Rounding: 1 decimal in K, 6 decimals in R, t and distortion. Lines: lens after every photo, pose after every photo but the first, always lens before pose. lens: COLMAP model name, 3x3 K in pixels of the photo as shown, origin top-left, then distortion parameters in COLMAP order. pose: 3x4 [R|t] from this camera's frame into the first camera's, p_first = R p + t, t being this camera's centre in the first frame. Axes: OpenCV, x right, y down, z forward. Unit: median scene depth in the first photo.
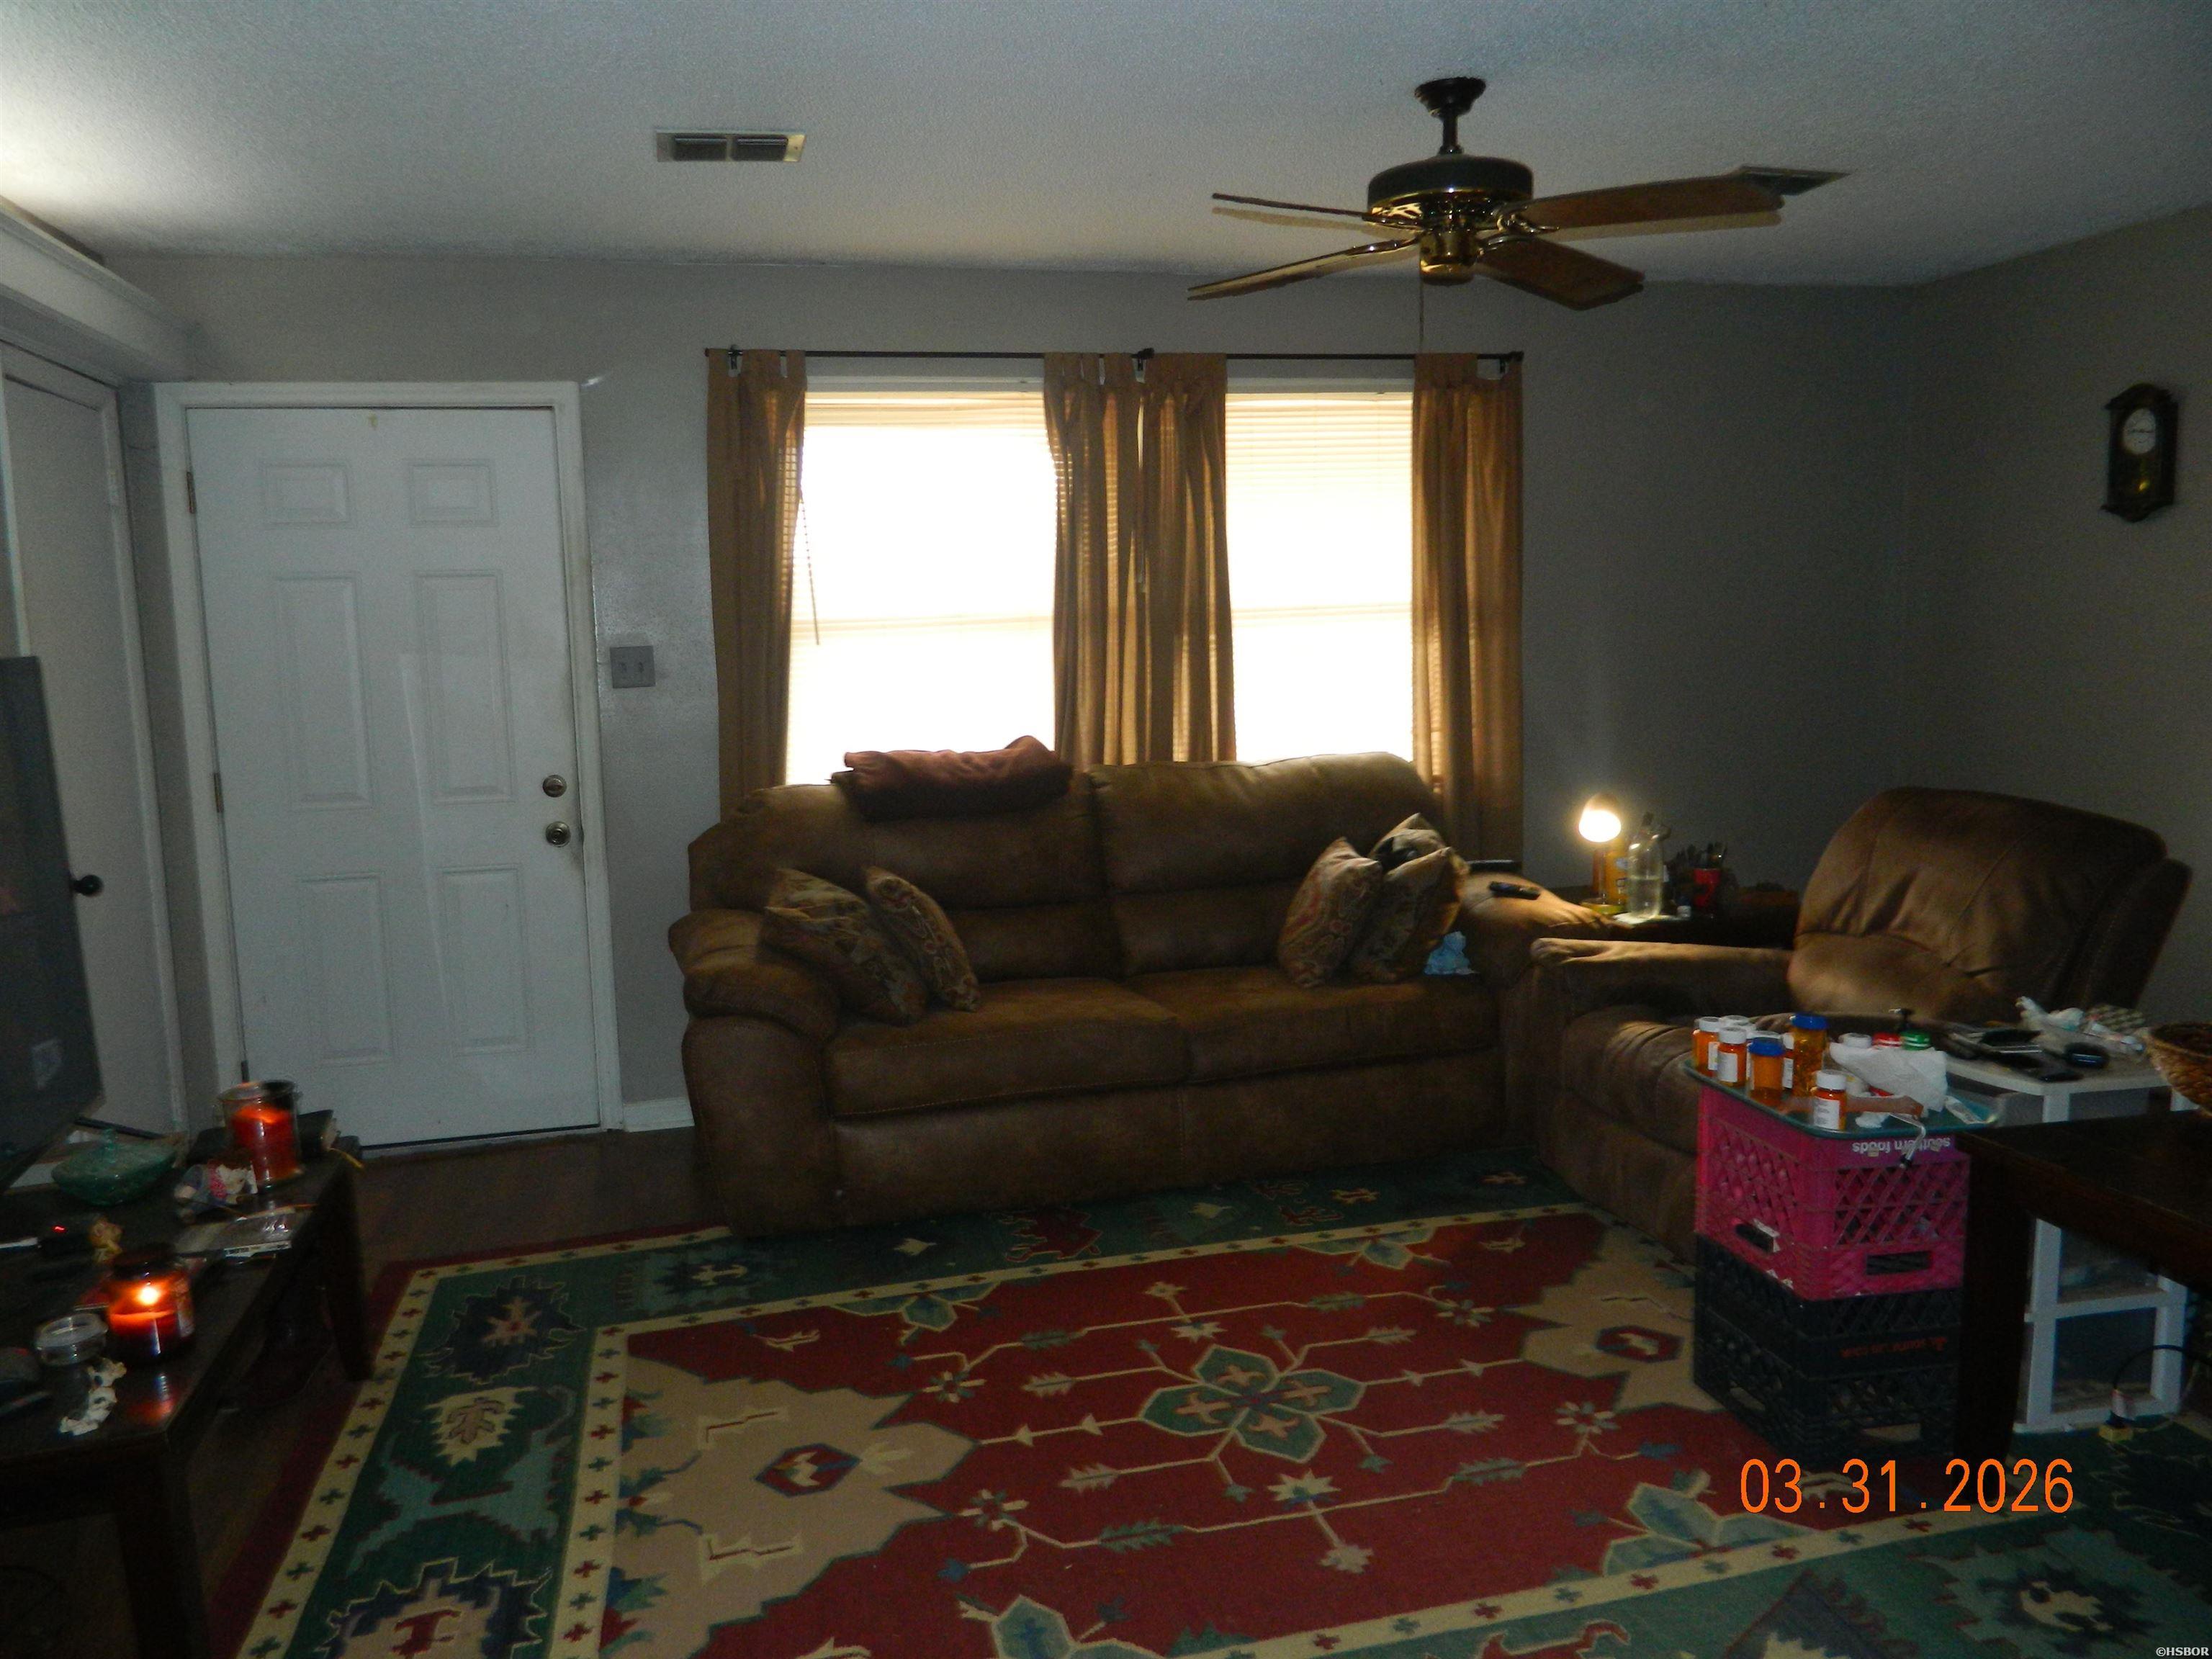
lens RADIAL K [[1618.7, 0, 1105.3], [0, 1618.7, 830.1], [0, 0, 1]] dist [0.006286, -0.002065]
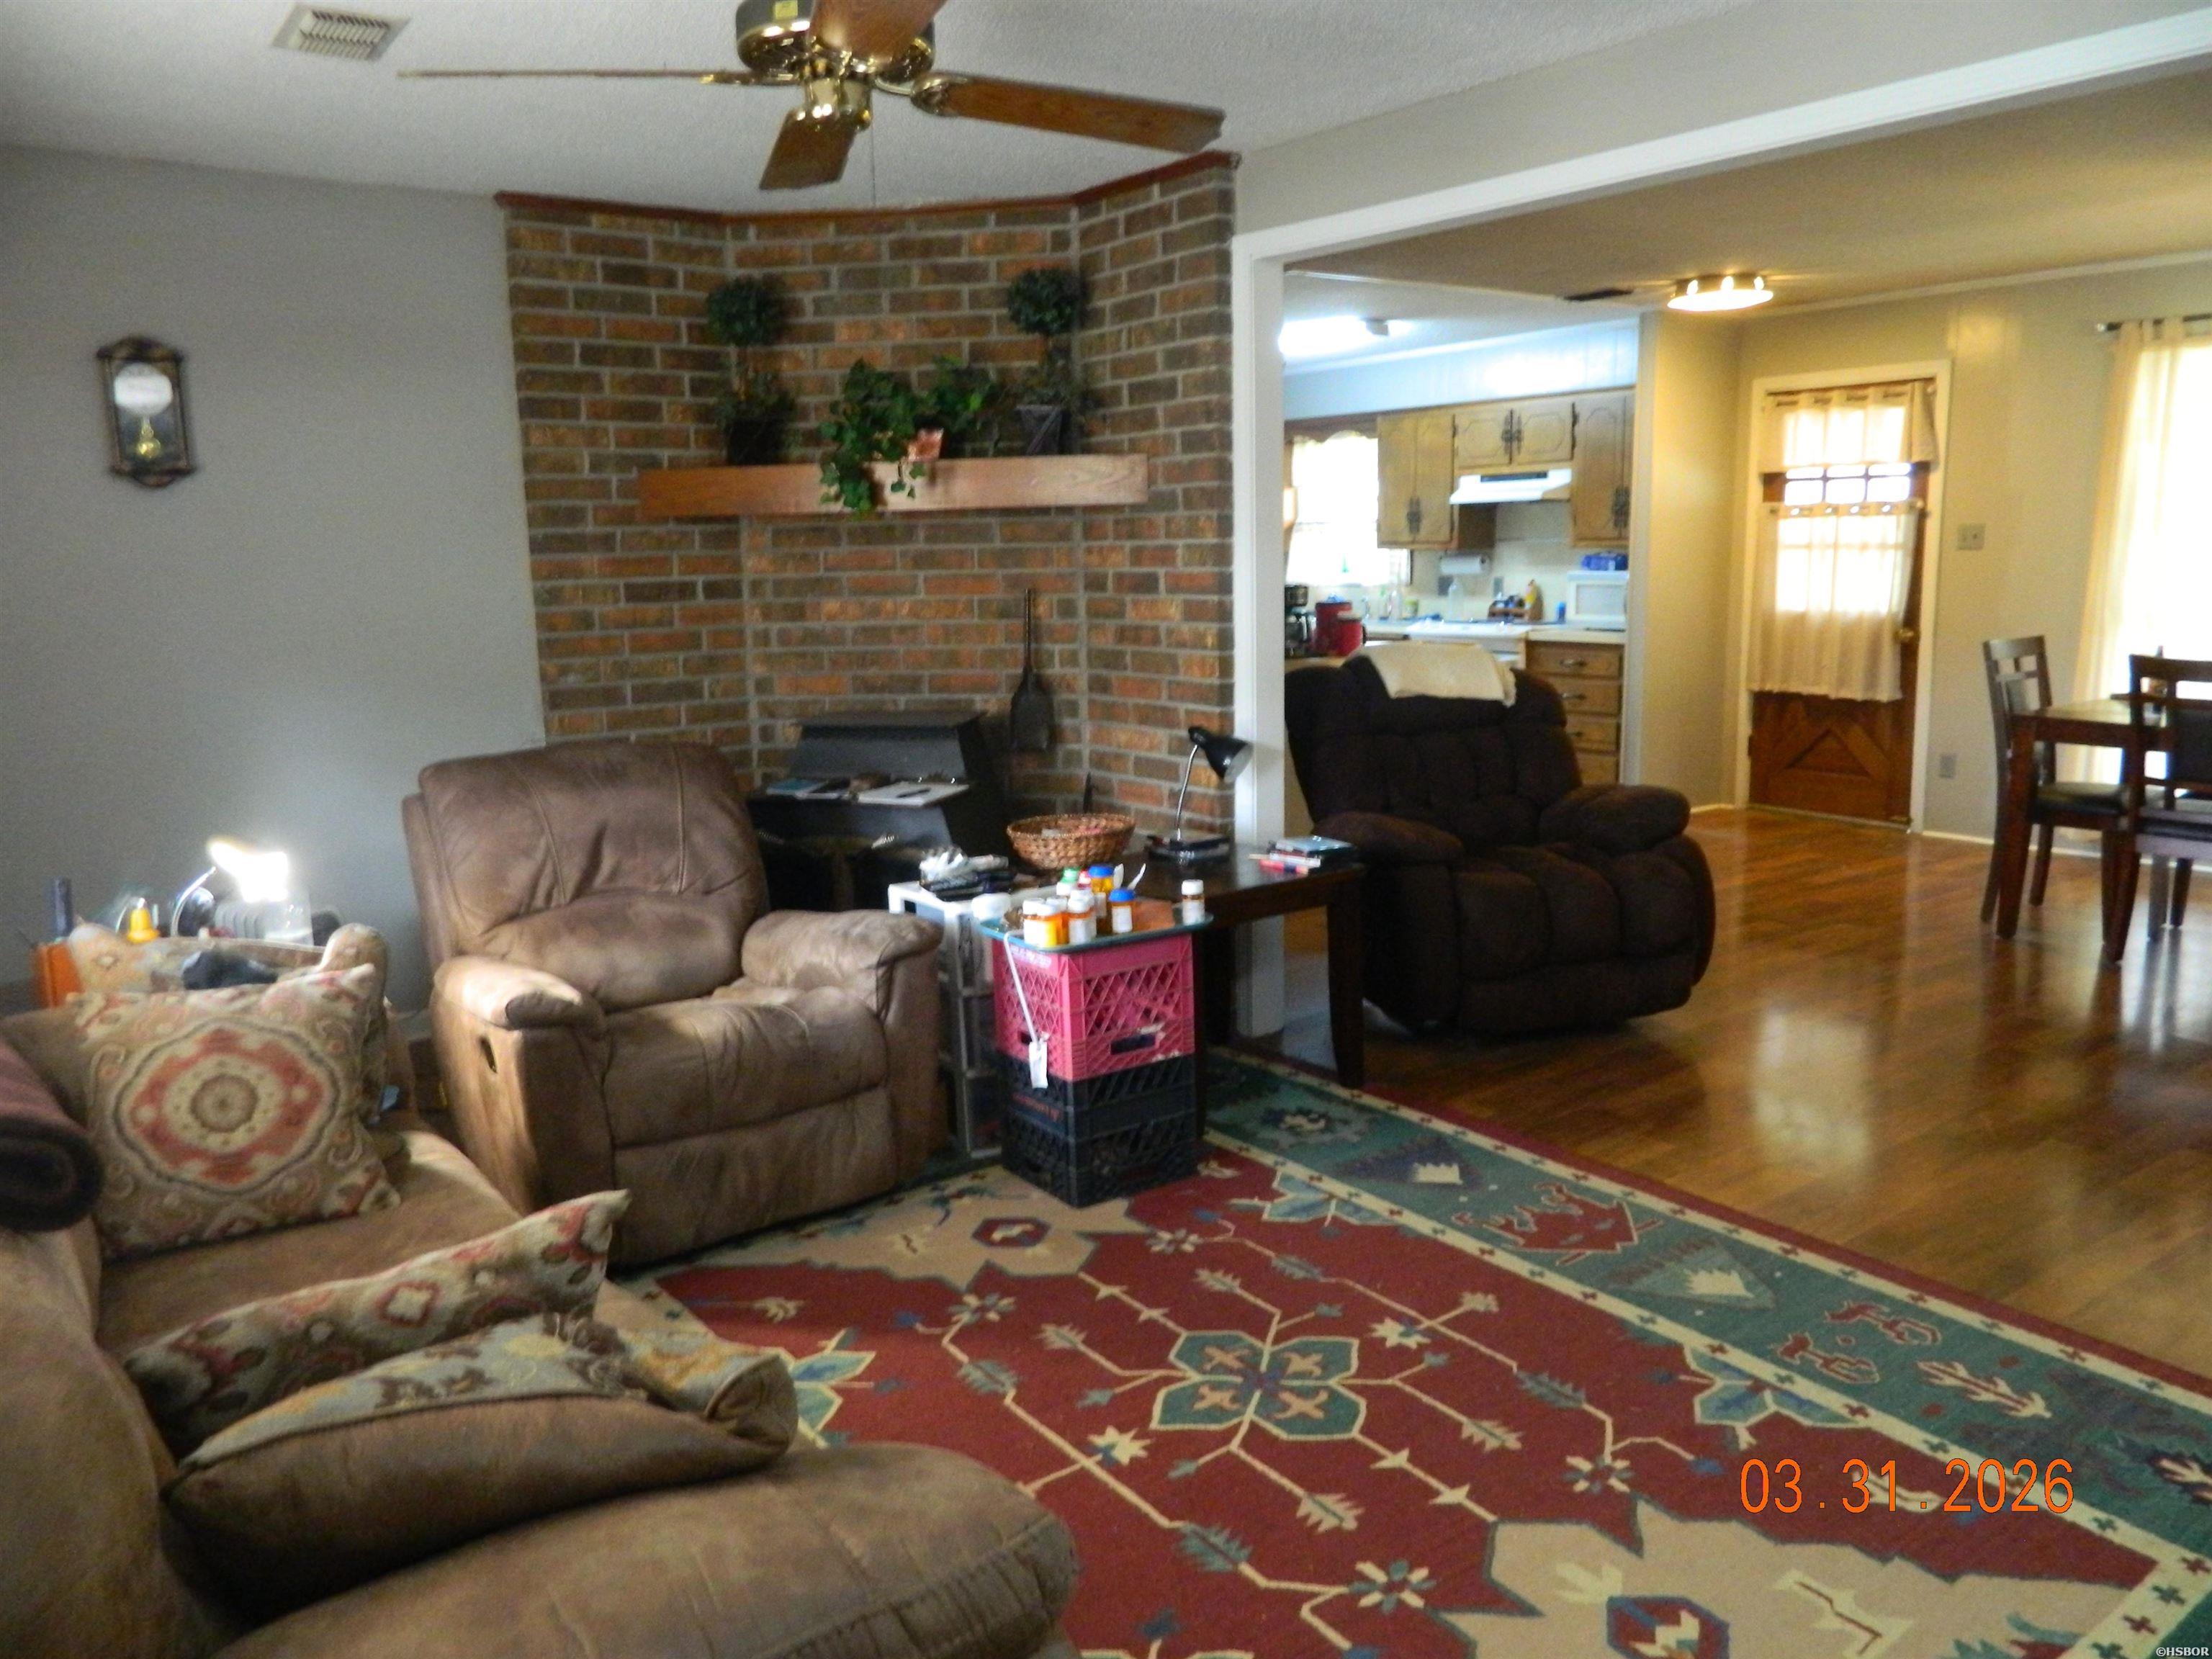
lens RADIAL K [[1618.7, 0, 1103.2], [0, 1618.7, 835.9], [0, 0, 1]] dist [0.006286, -0.002065]
pose [[-0.367424, -0.130174, 0.920899, -0.714487], [0.150319, 0.968827, 0.196924, -0.155916], [-0.917826, 0.210783, -0.336403, 1.368852]]
